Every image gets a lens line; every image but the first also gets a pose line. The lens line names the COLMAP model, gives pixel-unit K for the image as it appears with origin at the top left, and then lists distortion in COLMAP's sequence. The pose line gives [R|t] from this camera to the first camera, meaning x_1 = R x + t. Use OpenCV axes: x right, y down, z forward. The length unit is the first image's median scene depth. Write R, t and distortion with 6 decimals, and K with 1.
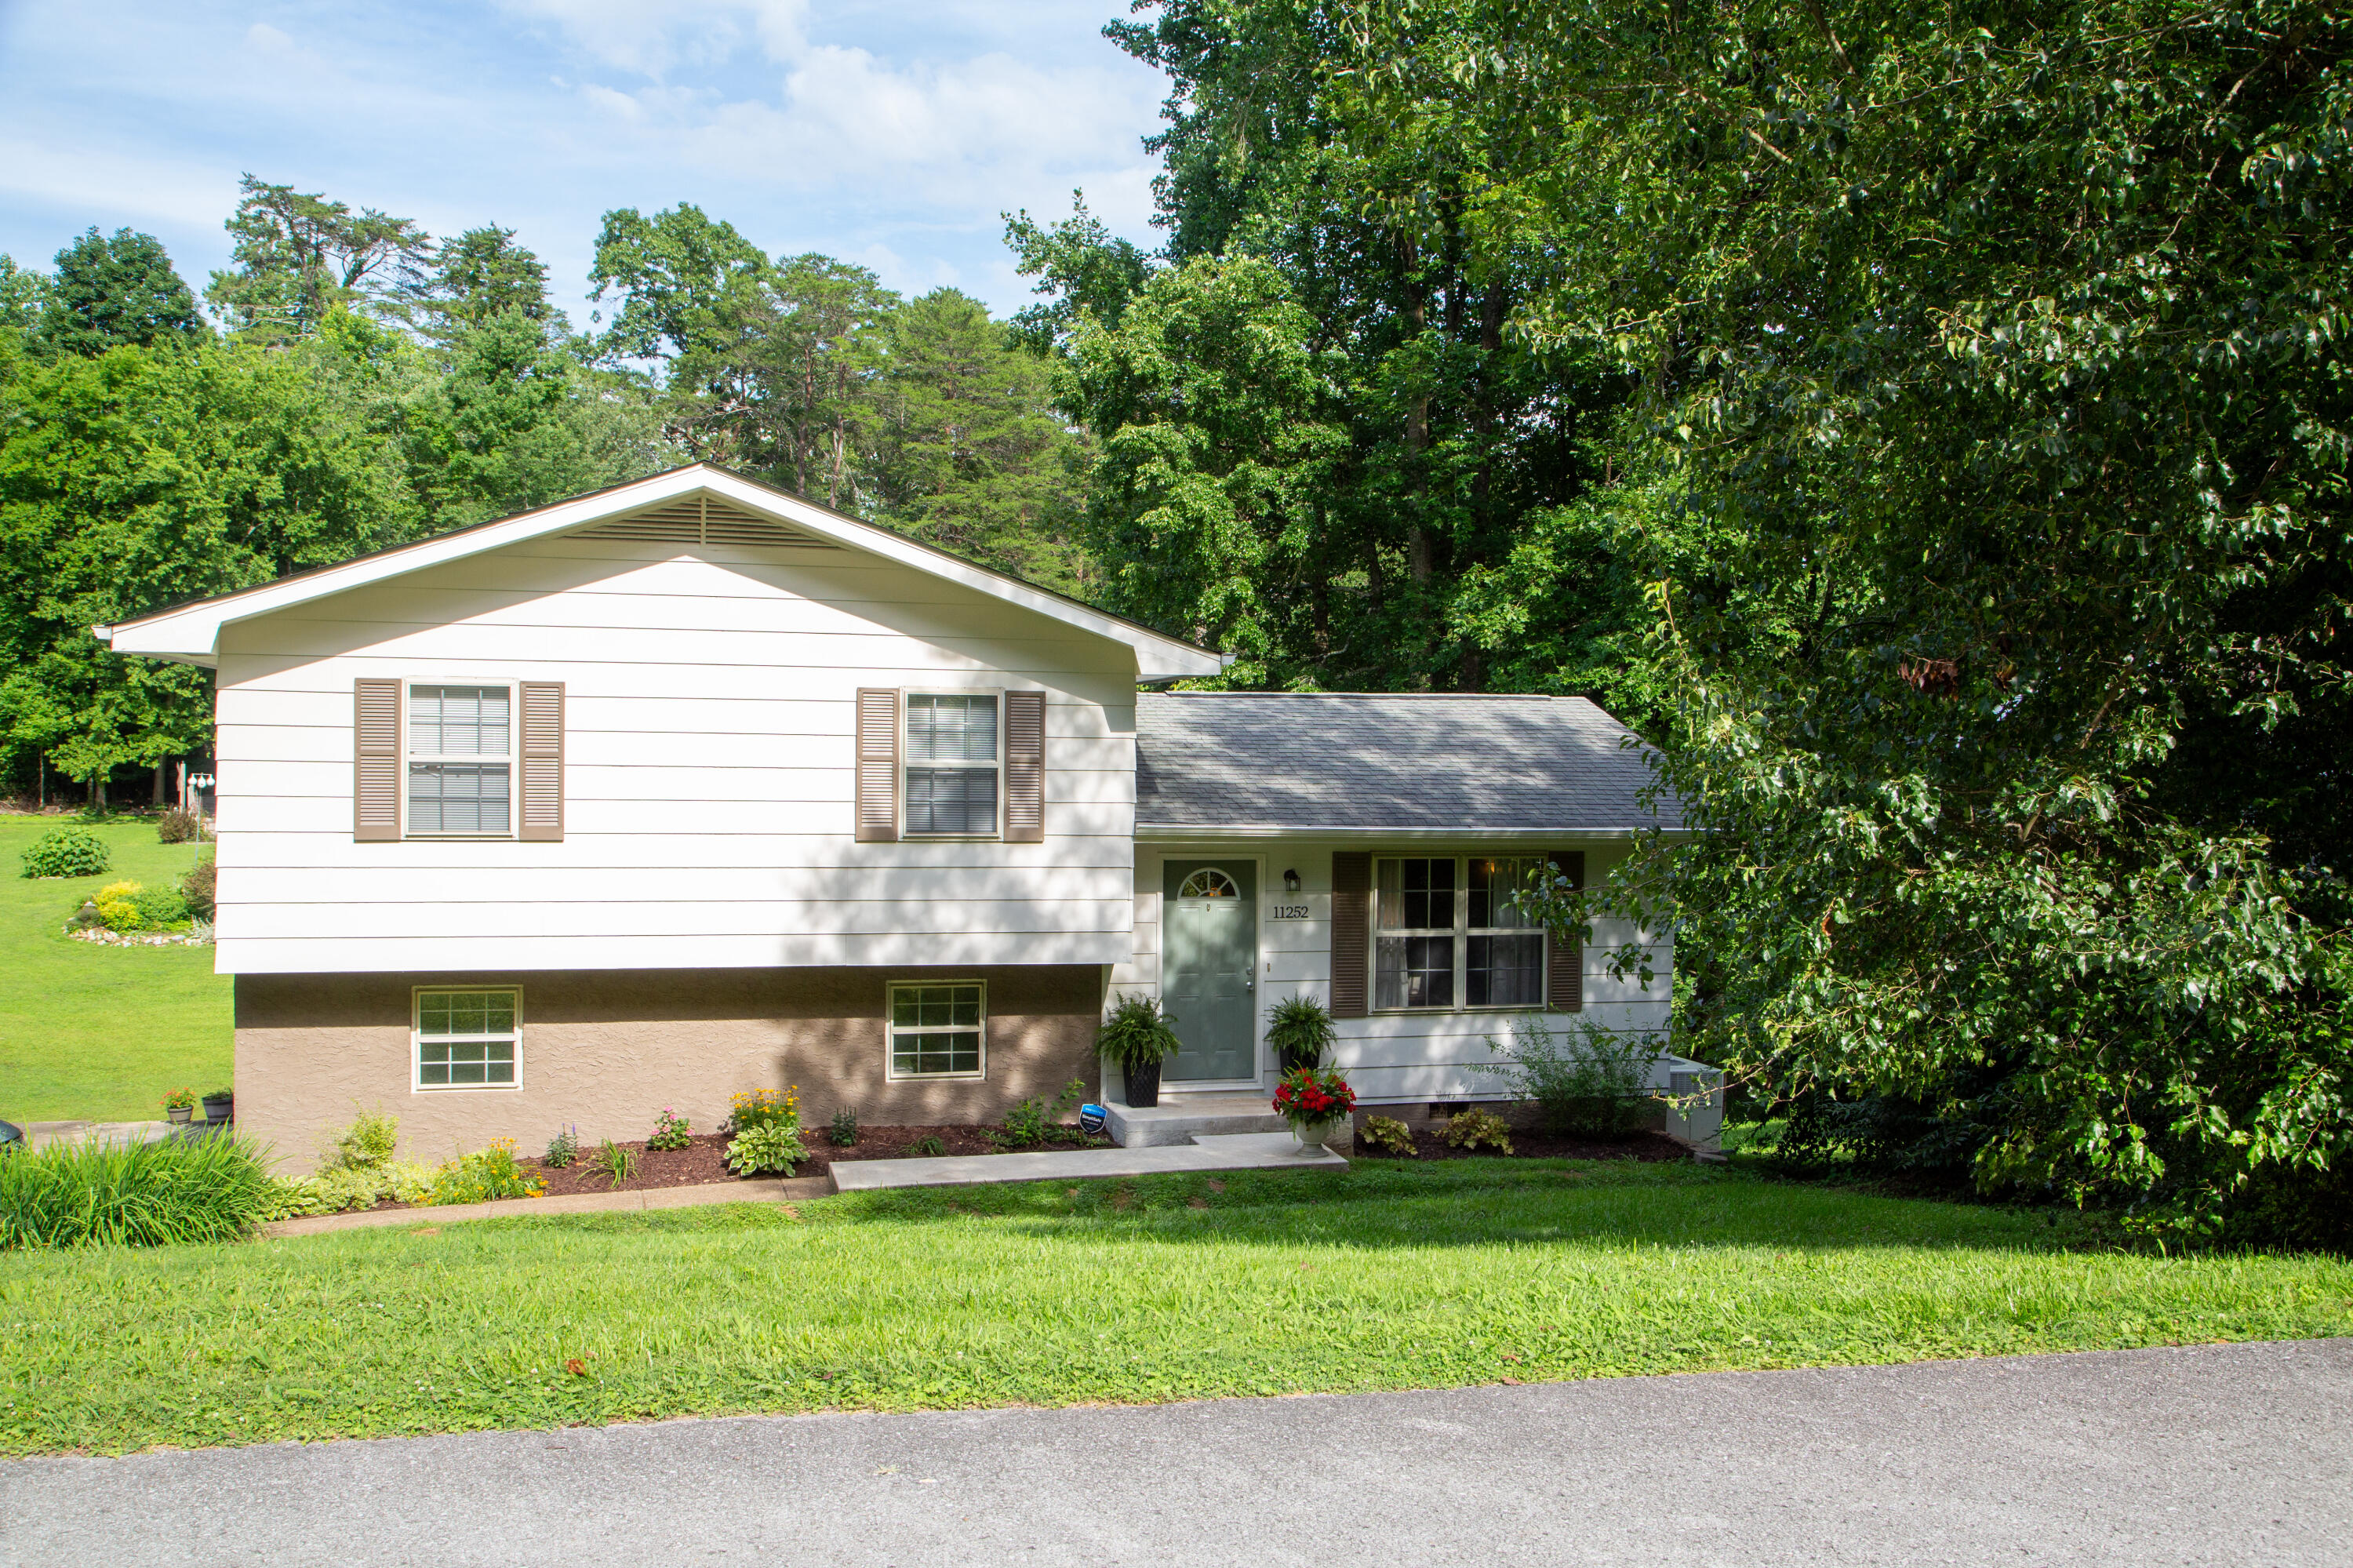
lens RADIAL K [[2041.6, 0, 1156.3], [0, 2041.6, 760.9], [0, 0, 1]] dist [-0.023390, 0.066385]
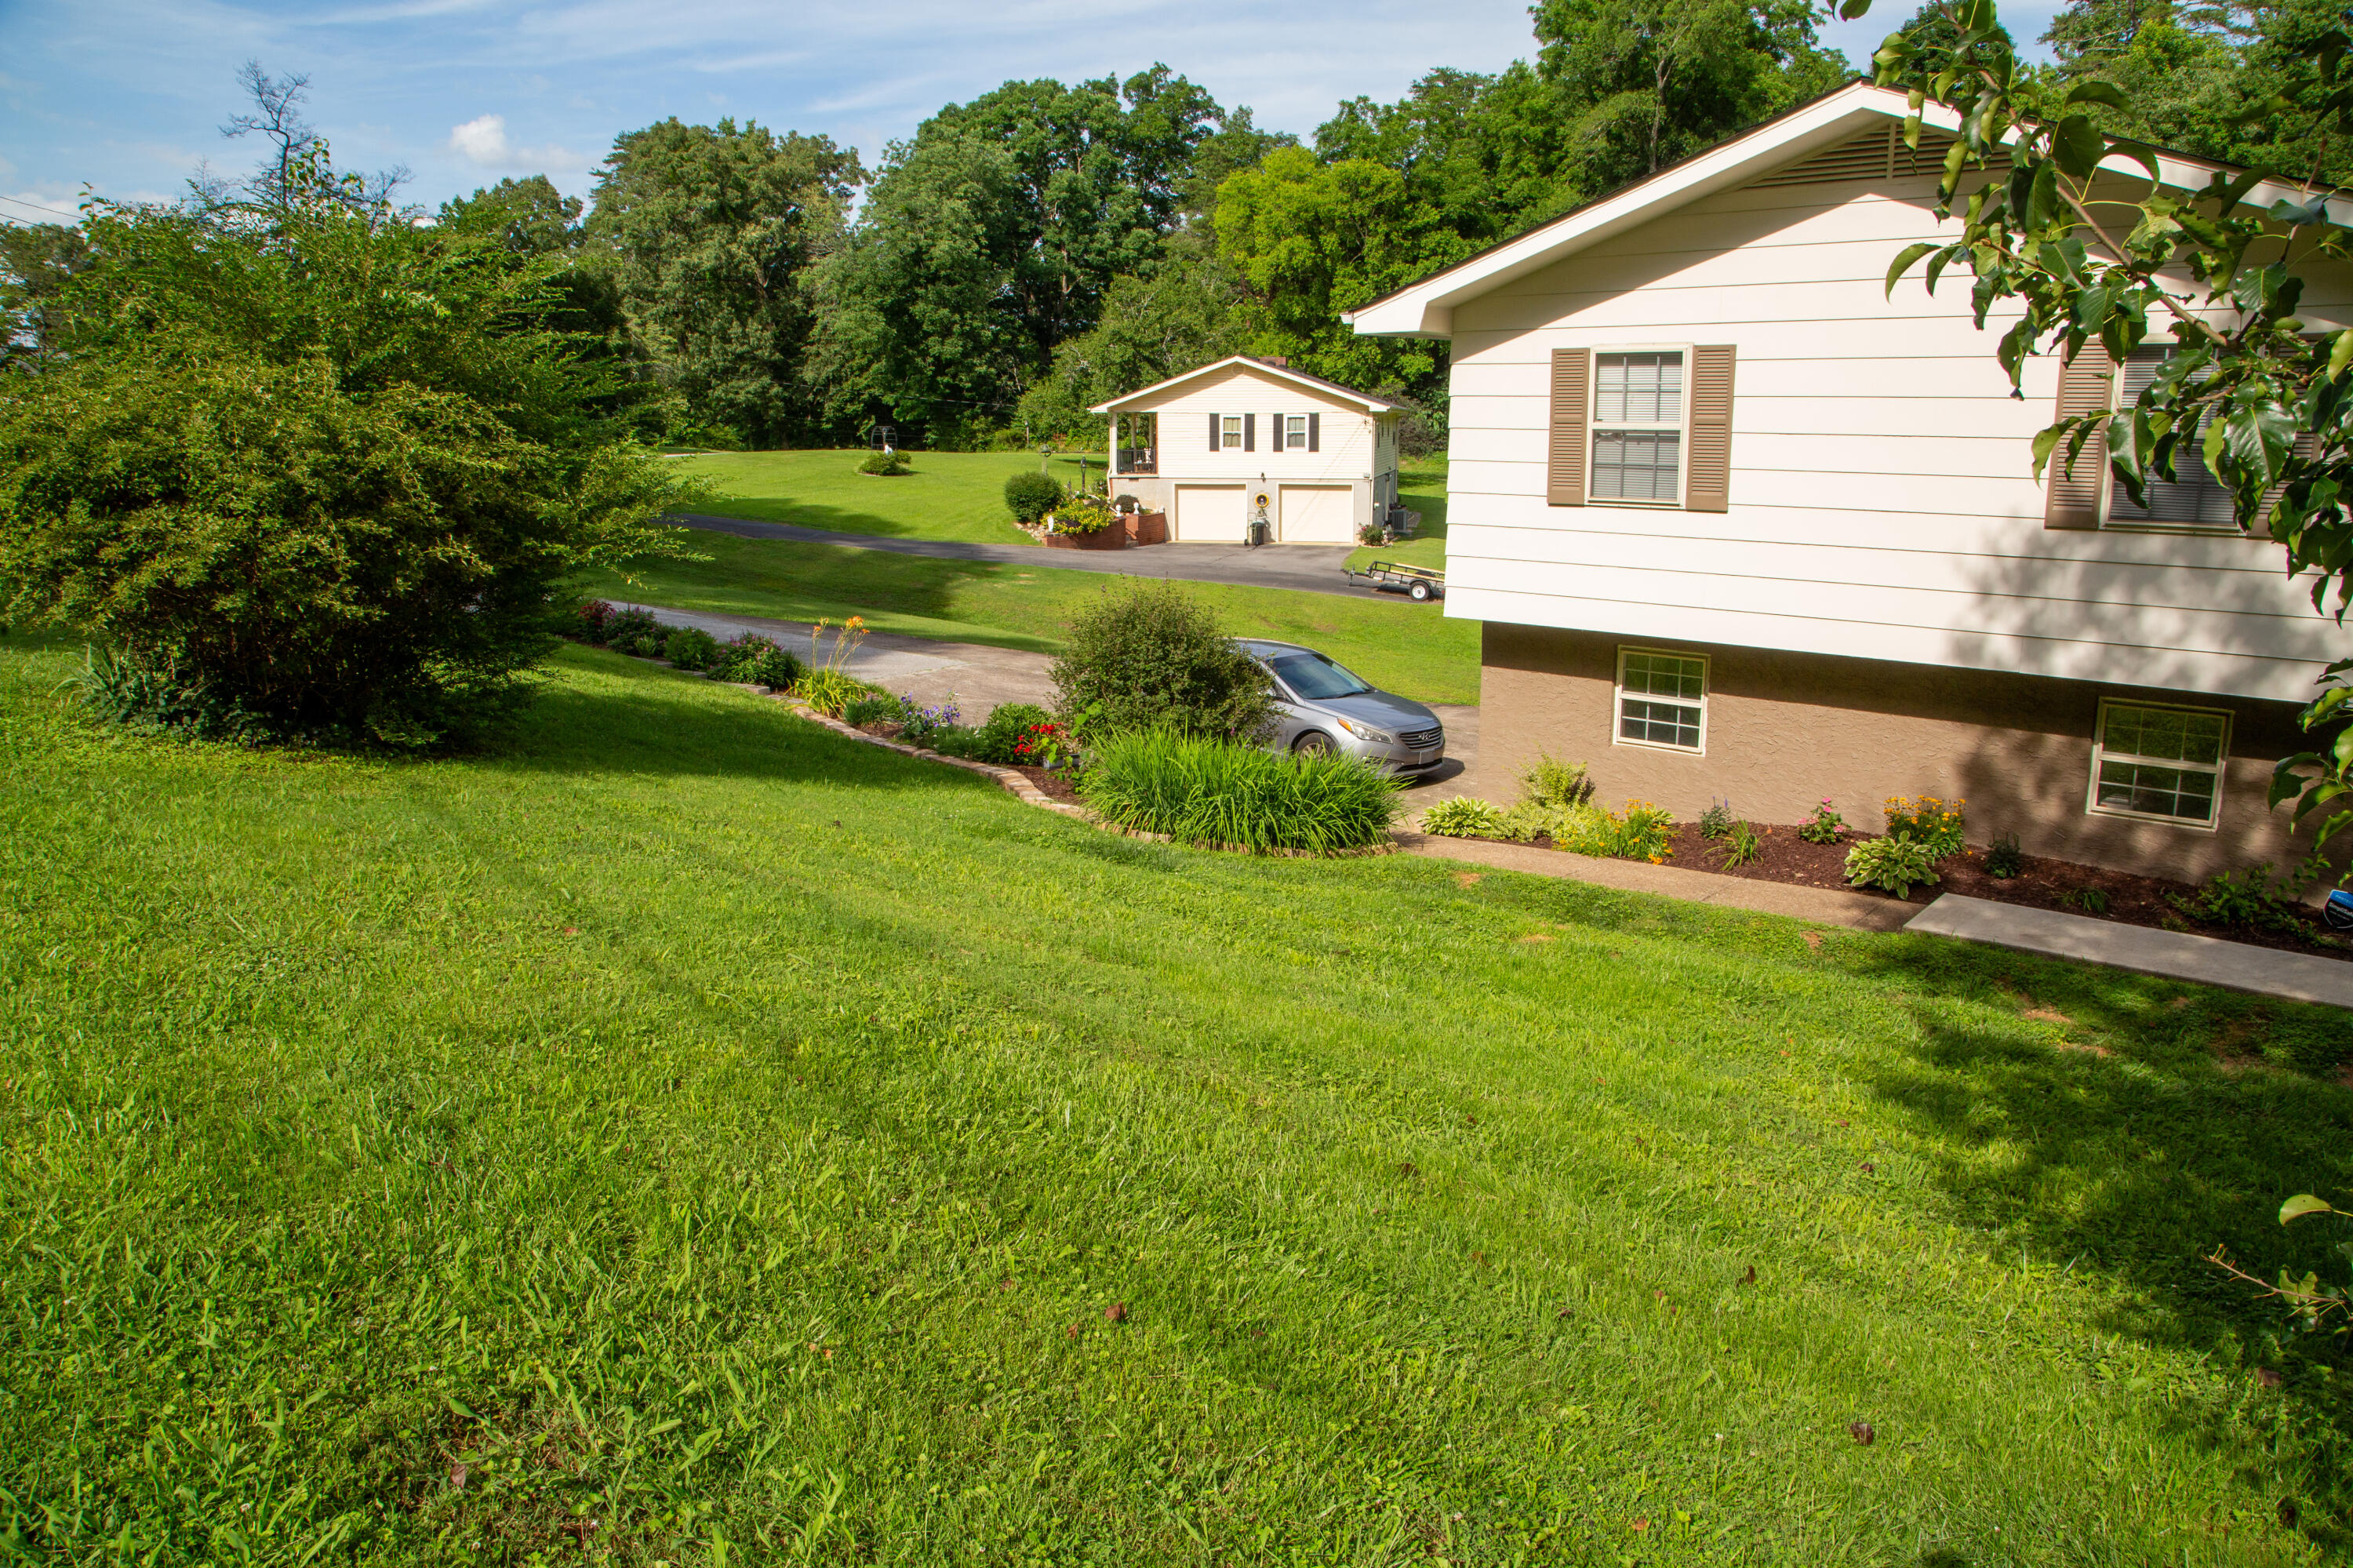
lens RADIAL K [[1594.9, 0, 1187.6], [0, 1594.9, 763.4], [0, 0, 1]] dist [-0.108289, 0.057449]
pose [[0.574731, 0.157453, -0.803052, 0.179975], [0.011084, 0.979728, 0.200026, 0.003960], [0.818267, -0.123862, 0.561335, 0.353292]]
